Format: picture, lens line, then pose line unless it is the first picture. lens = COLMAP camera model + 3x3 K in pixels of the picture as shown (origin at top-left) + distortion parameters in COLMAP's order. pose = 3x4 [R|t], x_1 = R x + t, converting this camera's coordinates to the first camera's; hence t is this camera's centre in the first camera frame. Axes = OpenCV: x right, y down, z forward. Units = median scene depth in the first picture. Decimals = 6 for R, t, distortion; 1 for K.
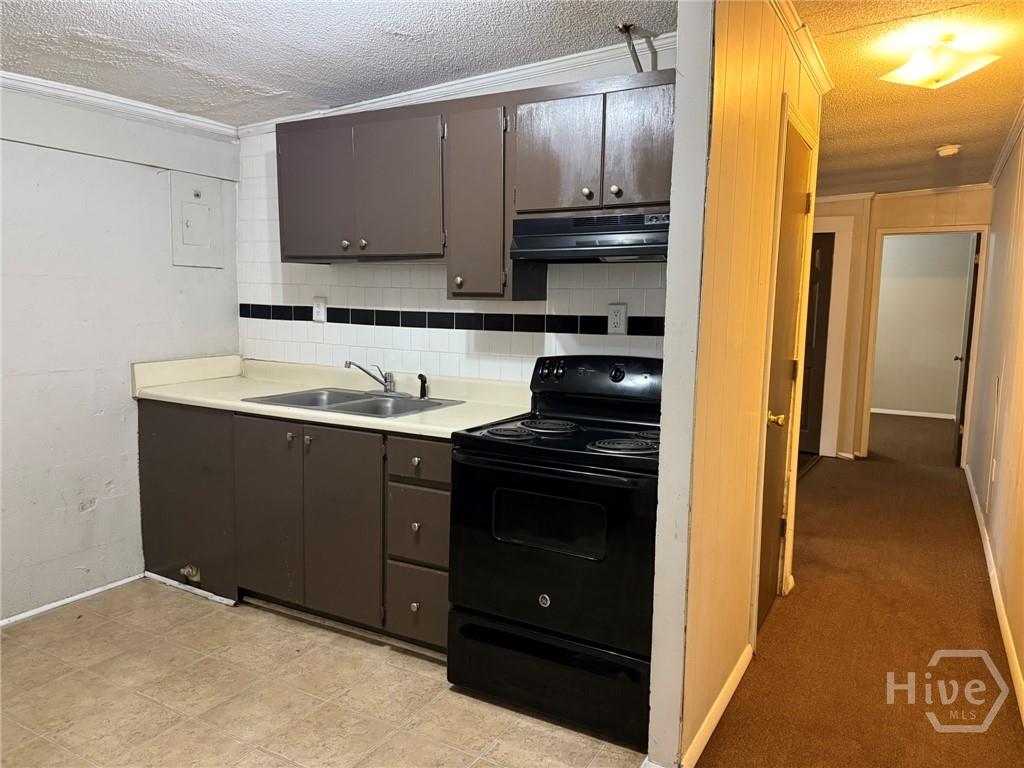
lens RADIAL K [[711.4, 0, 515.4], [0, 711.4, 384.1], [0, 0, 1]] dist [0.005626, -0.029972]
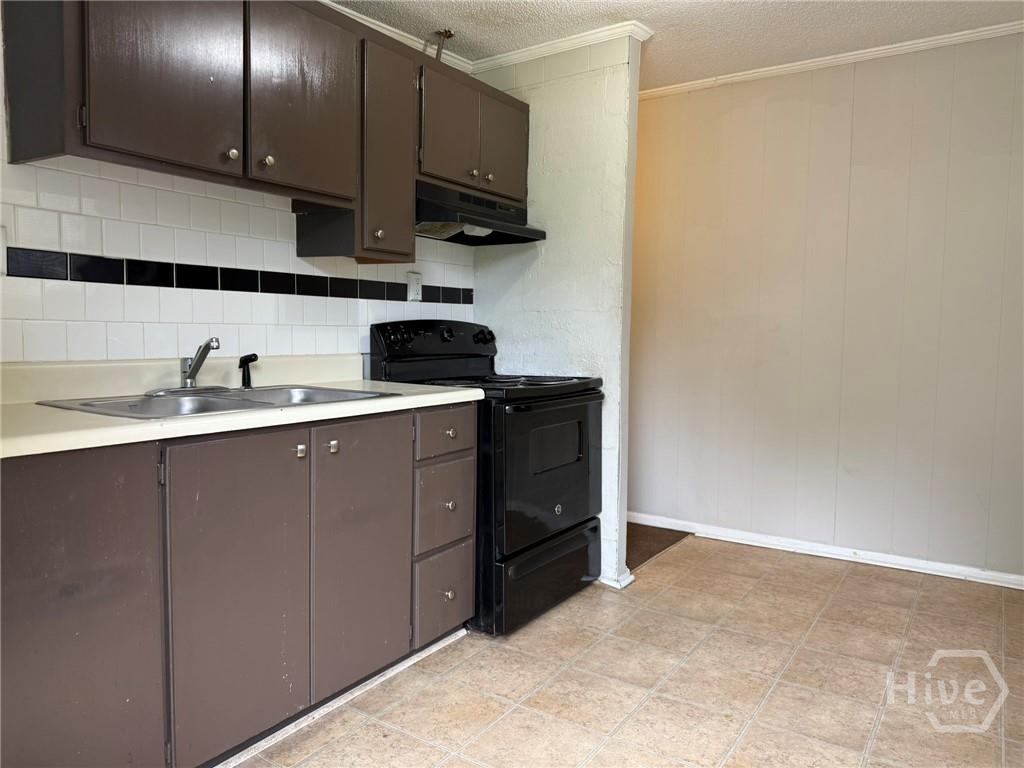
lens RADIAL K [[711.4, 0, 517.9], [0, 711.4, 379.2], [0, 0, 1]] dist [0.005626, -0.029972]
pose [[0.059234, -0.142890, 0.987964, -0.859075], [0.004887, 0.989732, 0.142853, -0.095549], [-0.998232, -0.003634, 0.059324, 0.698129]]
